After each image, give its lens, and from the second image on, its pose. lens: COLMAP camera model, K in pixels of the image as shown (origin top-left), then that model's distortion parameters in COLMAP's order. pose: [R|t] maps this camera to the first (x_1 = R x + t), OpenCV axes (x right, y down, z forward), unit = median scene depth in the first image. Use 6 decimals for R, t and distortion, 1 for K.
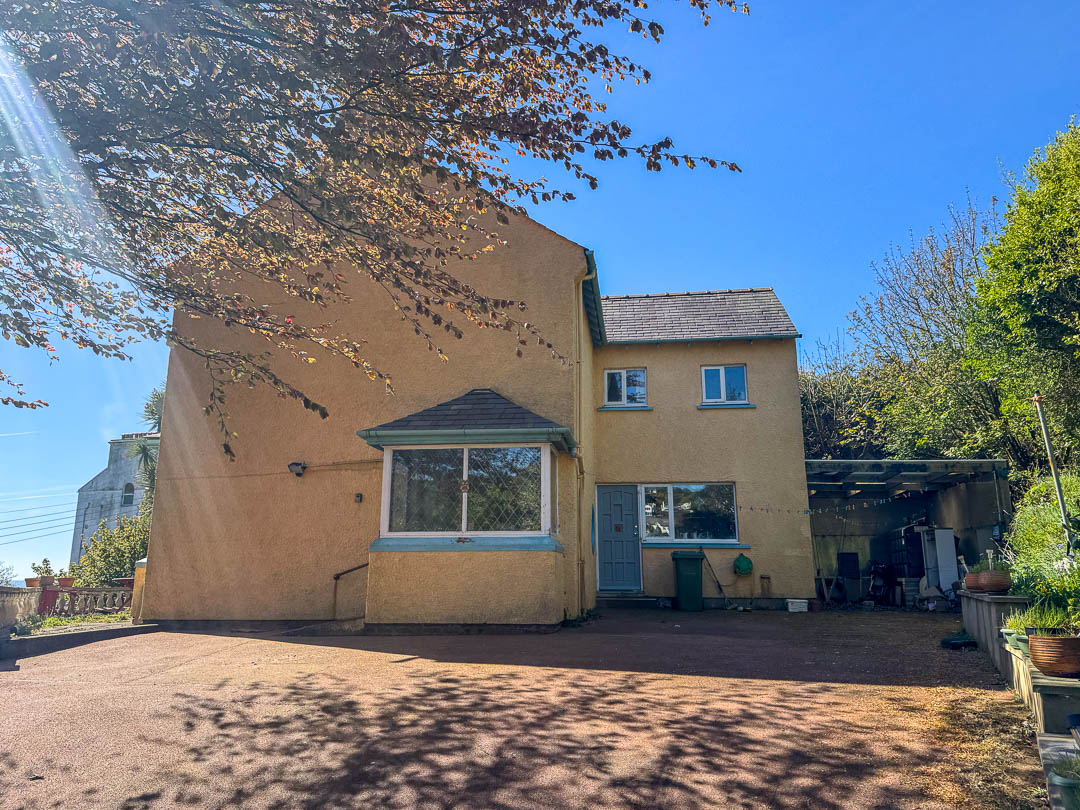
lens RADIAL K [[759.6, 0, 544.1], [0, 759.6, 408.6], [0, 0, 1]] dist [0.107709, -0.175993]
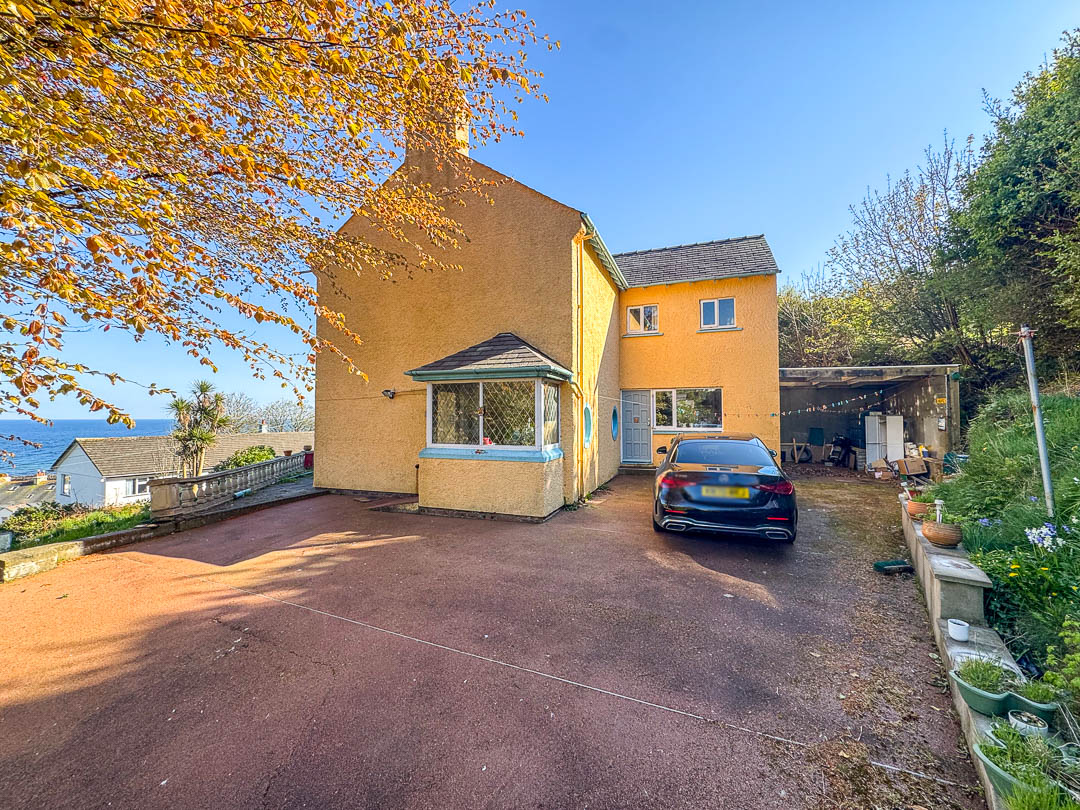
lens RADIAL K [[431.6, 0, 540.7], [0, 431.6, 409.2], [0, 0, 1]] dist [0.000930, -0.000077]
pose [[0.975861, -0.011298, -0.218098, 0.100152], [0.051519, 0.982384, 0.179631, -0.019018], [0.212226, -0.186531, 0.959253, 0.187354]]
